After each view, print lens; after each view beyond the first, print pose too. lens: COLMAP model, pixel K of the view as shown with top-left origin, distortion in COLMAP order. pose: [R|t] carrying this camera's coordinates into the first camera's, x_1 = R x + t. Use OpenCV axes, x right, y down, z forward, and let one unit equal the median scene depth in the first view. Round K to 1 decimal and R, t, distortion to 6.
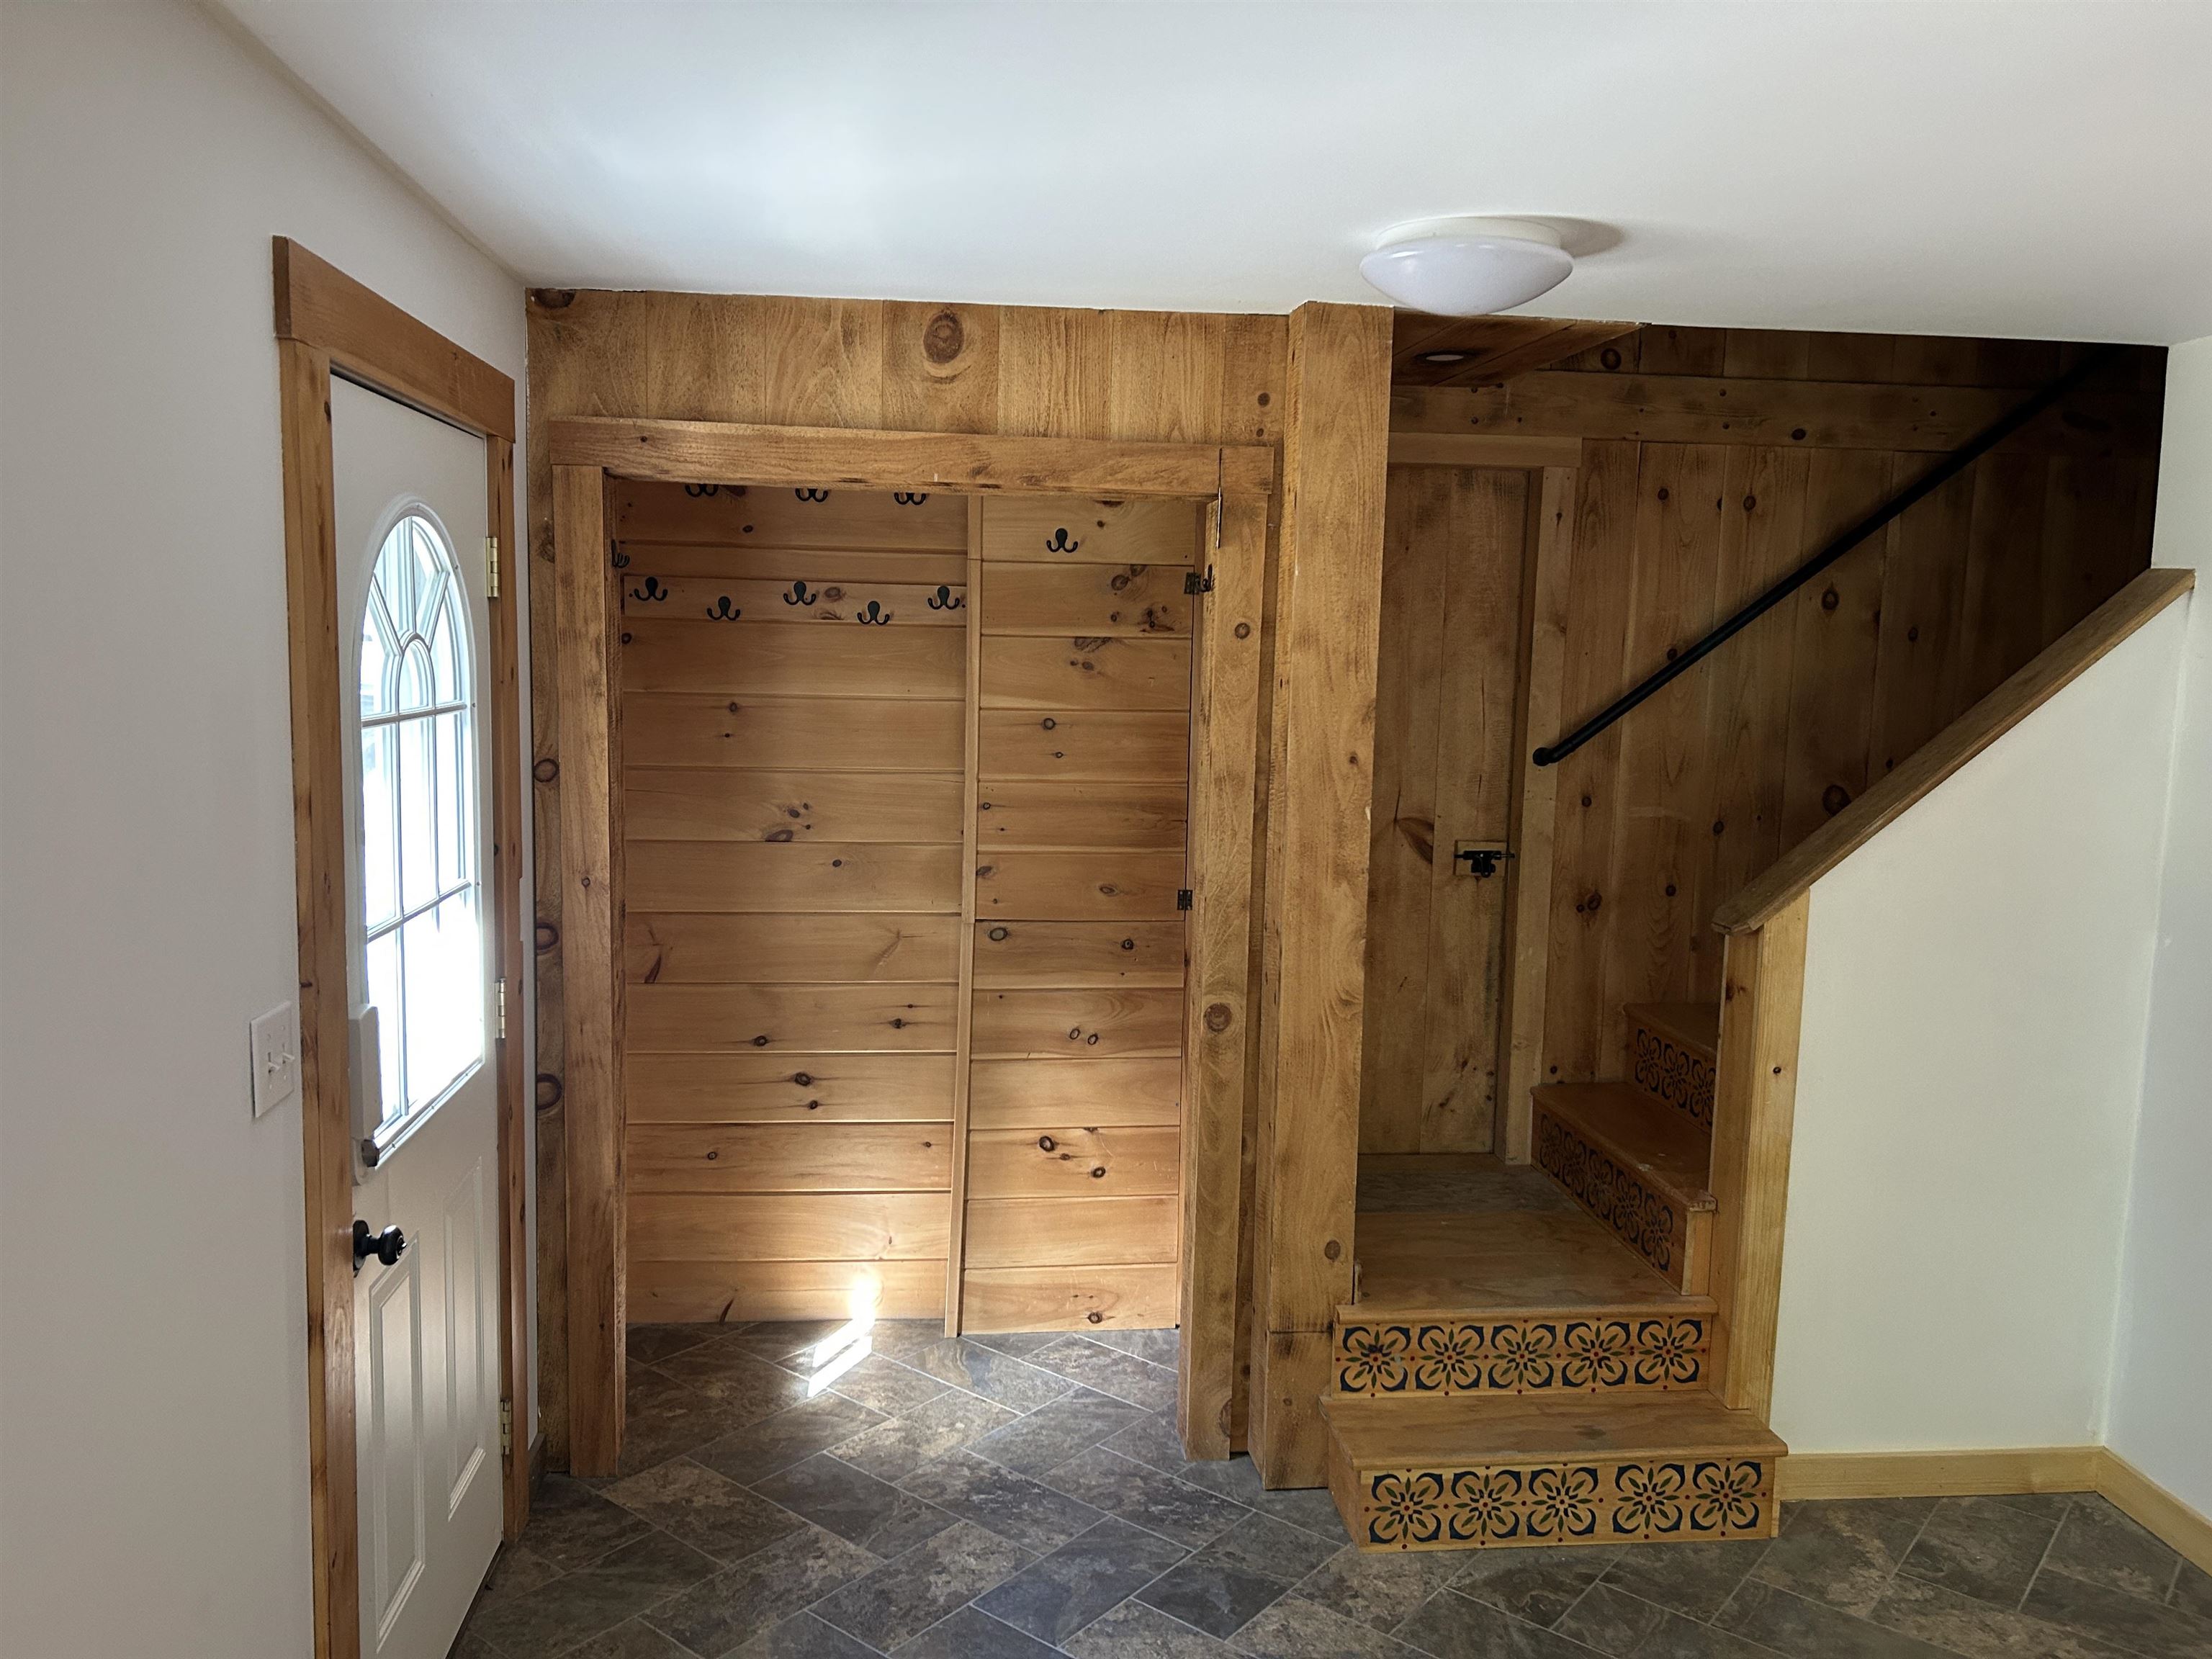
lens RADIAL K [[1654.4, 0, 1075.0], [0, 1654.4, 834.4], [0, 0, 1]] dist [0.069790, -0.078543]
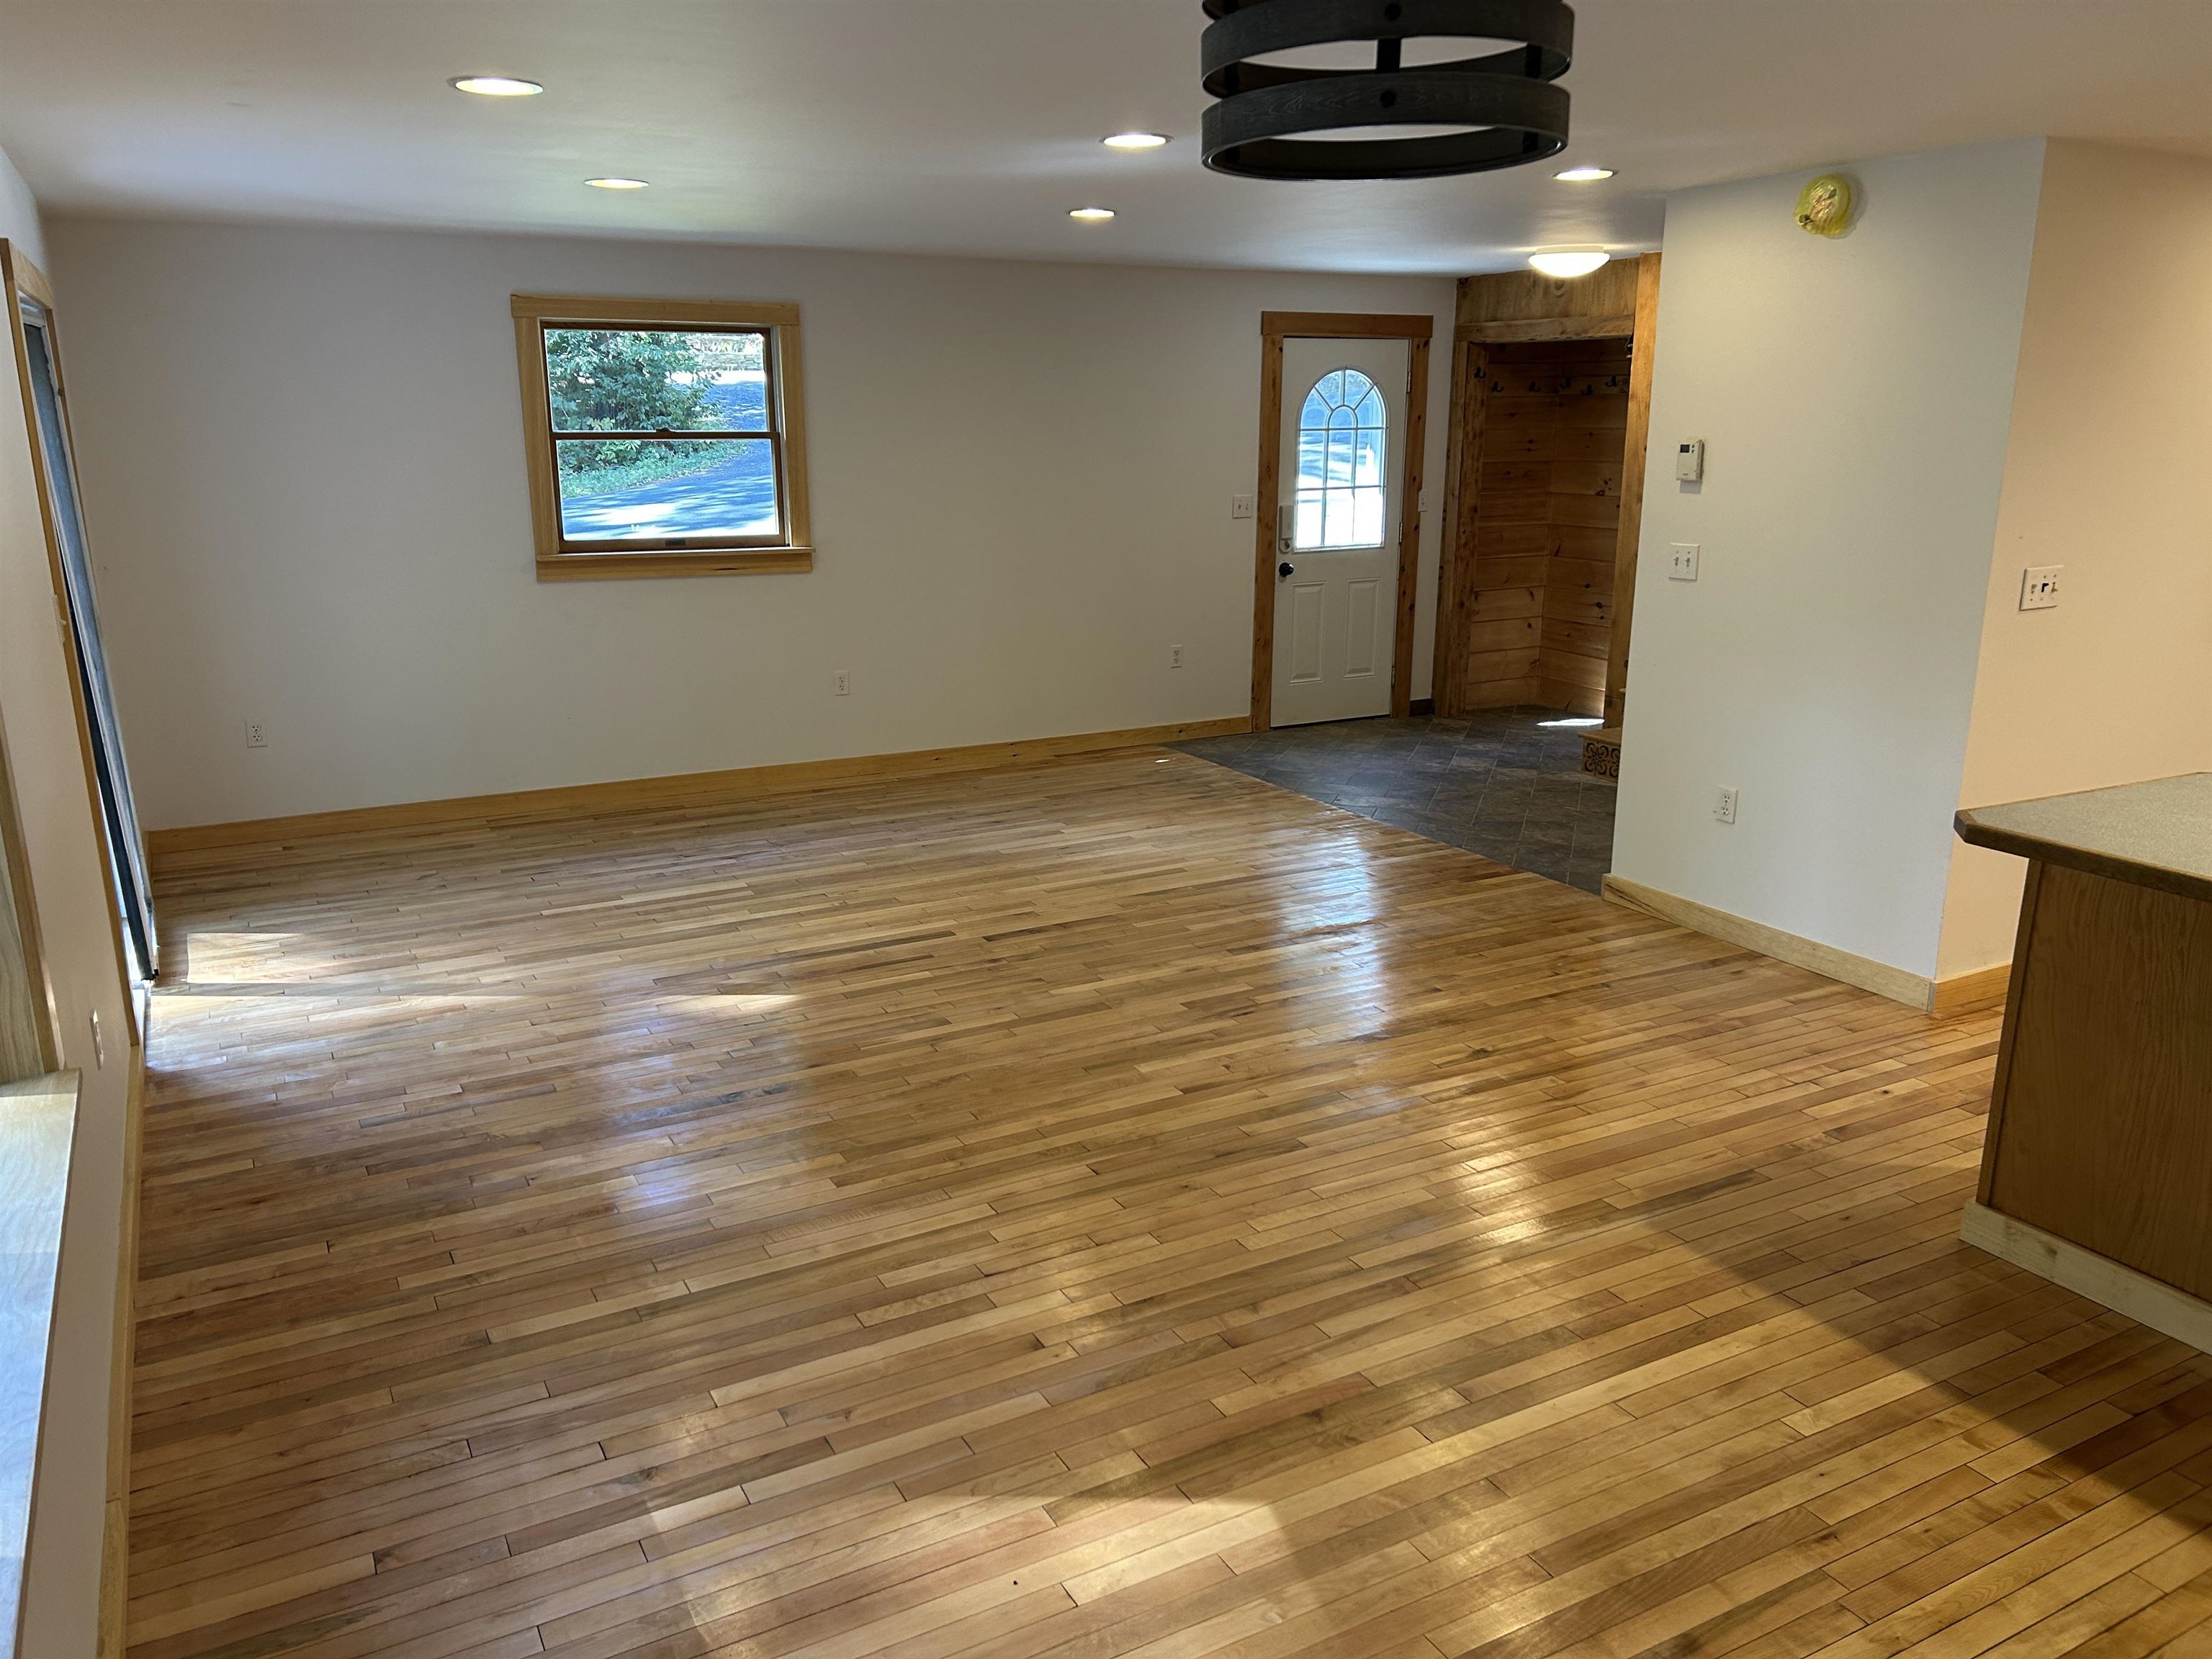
lens RADIAL K [[1654.4, 0, 1087.1], [0, 1654.4, 836.3], [0, 0, 1]] dist [0.069790, -0.078543]
pose [[0.381778, 0.209278, -0.900249, 1.947611], [-0.095804, 0.977741, 0.186664, 0.116044], [0.919275, 0.014983, 0.393330, -0.600911]]
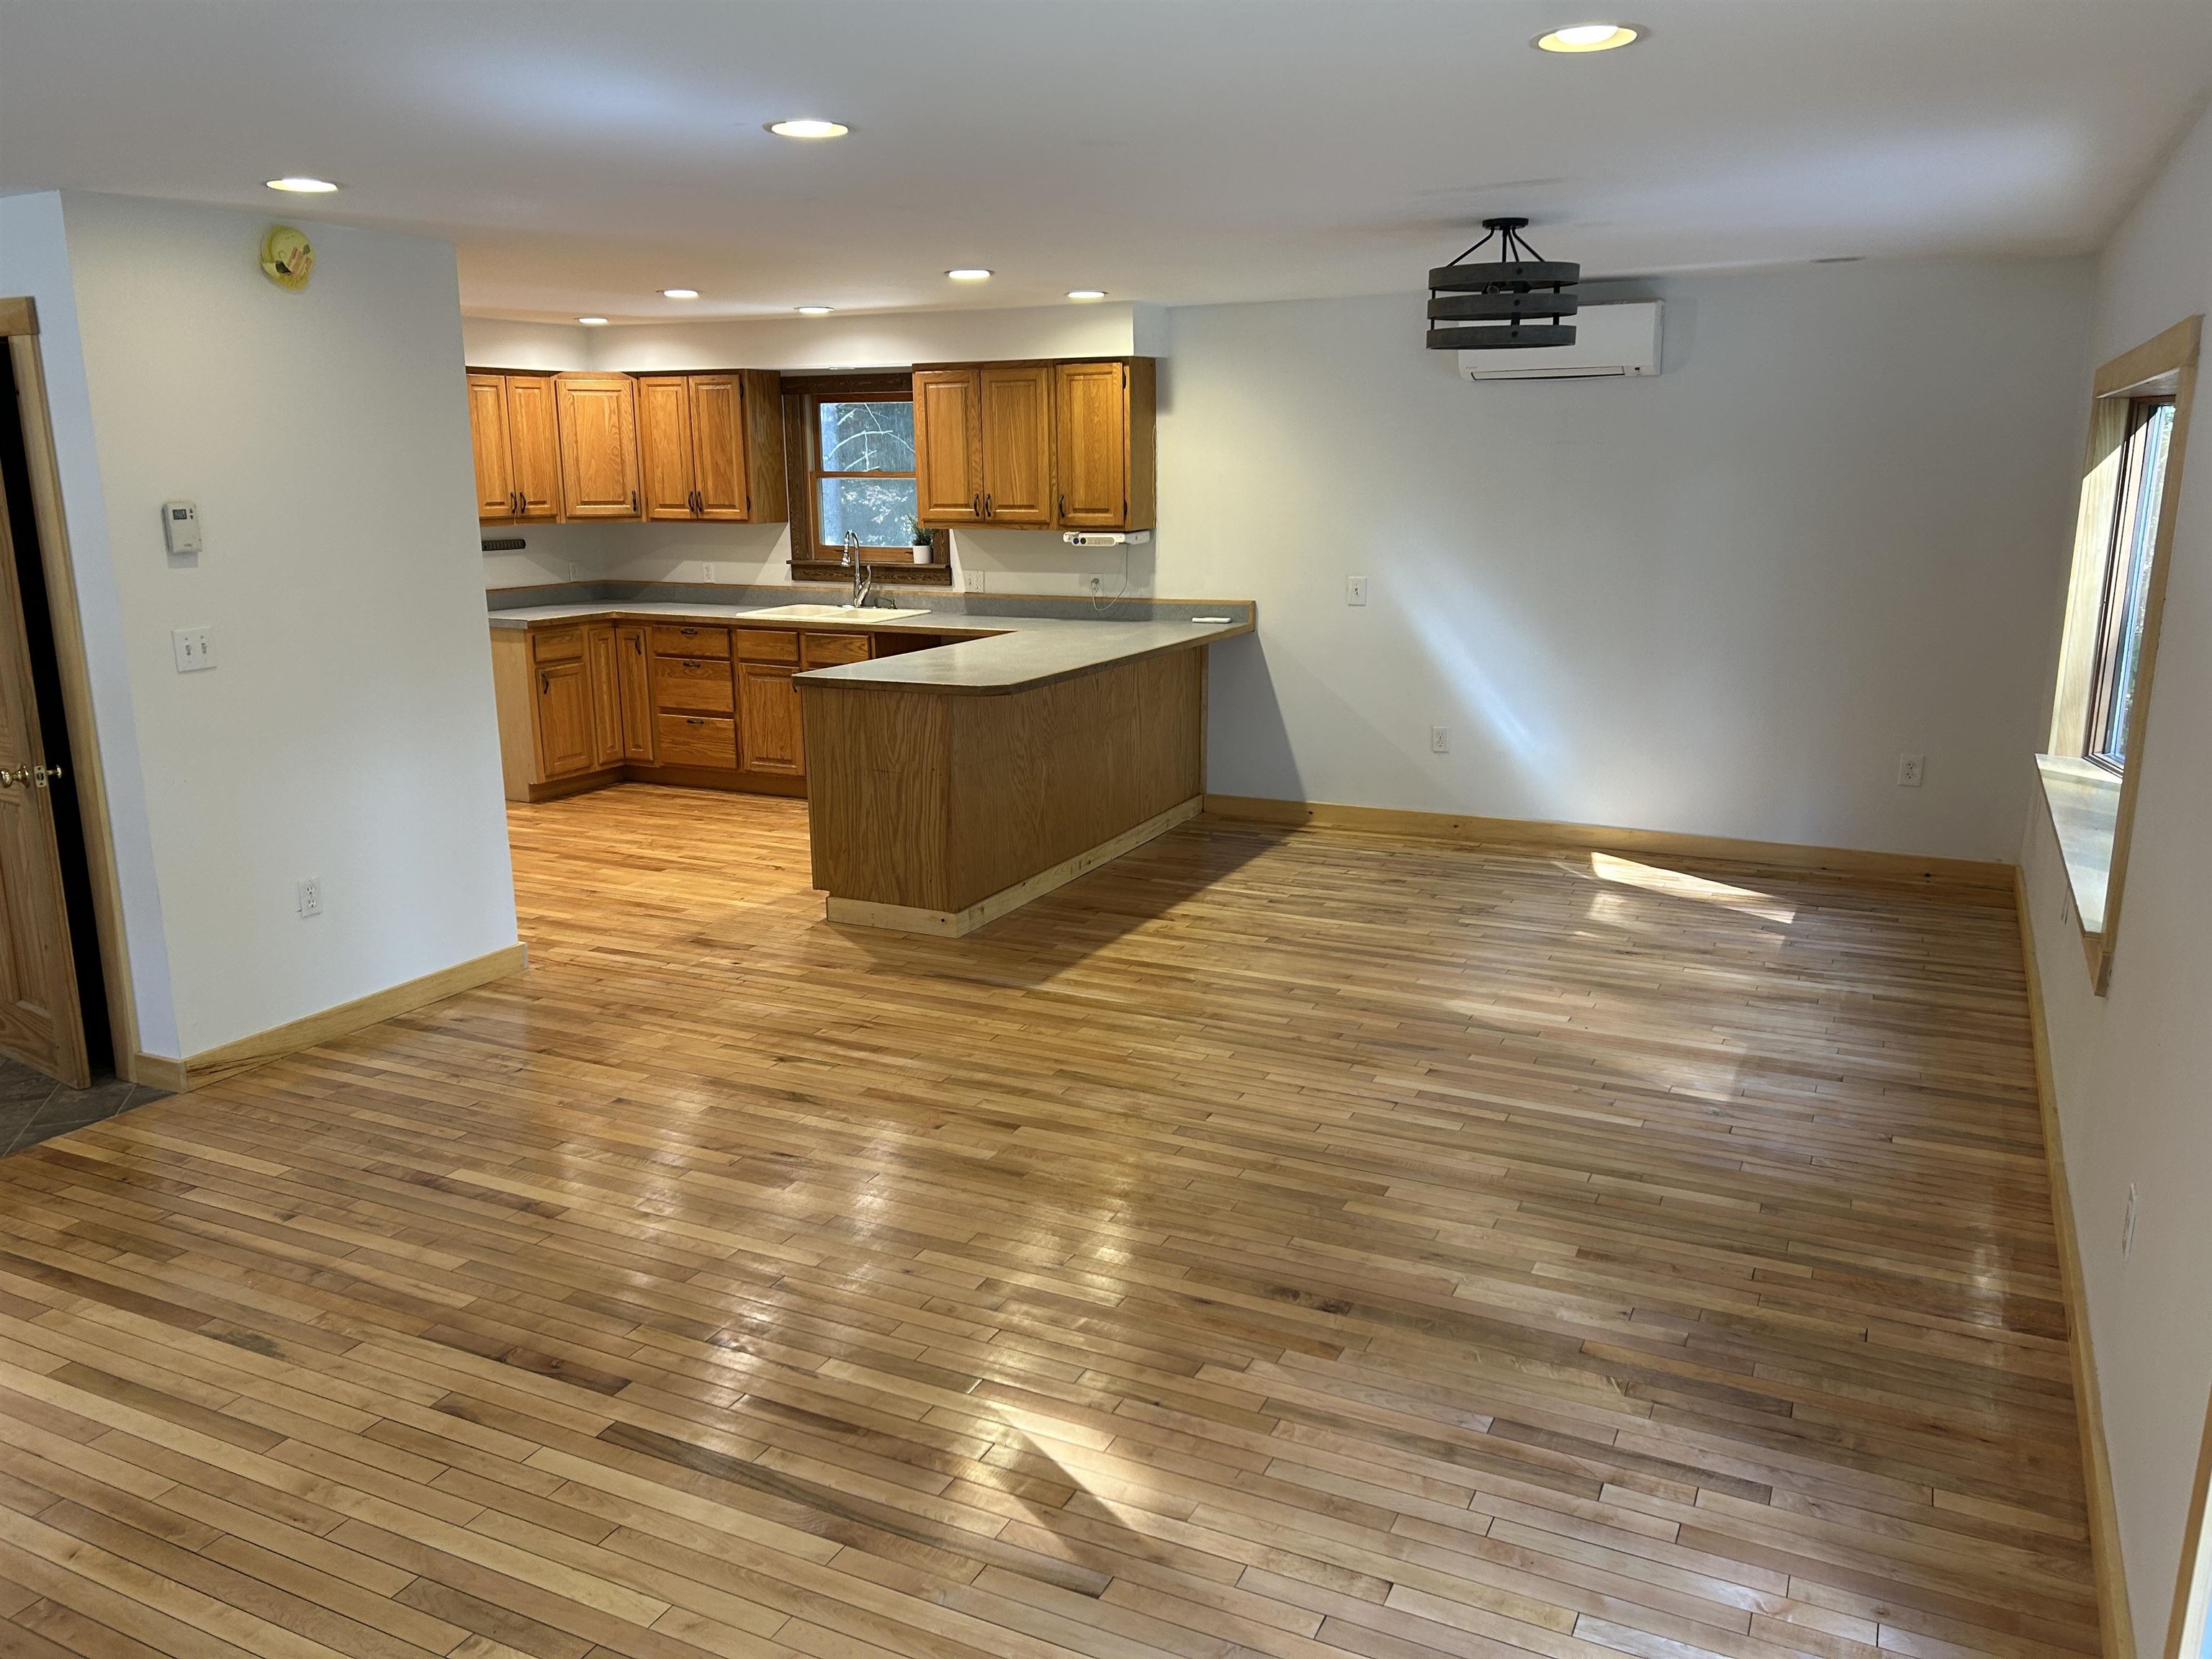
lens RADIAL K [[1654.4, 0, 1087.2], [0, 1654.4, 835.1], [0, 0, 1]] dist [0.069790, -0.078543]
pose [[0.534286, -0.216135, 0.817205, -0.000649], [0.120764, 0.976359, 0.179274, 0.095051], [-0.836633, 0.002906, 0.547756, -0.768887]]
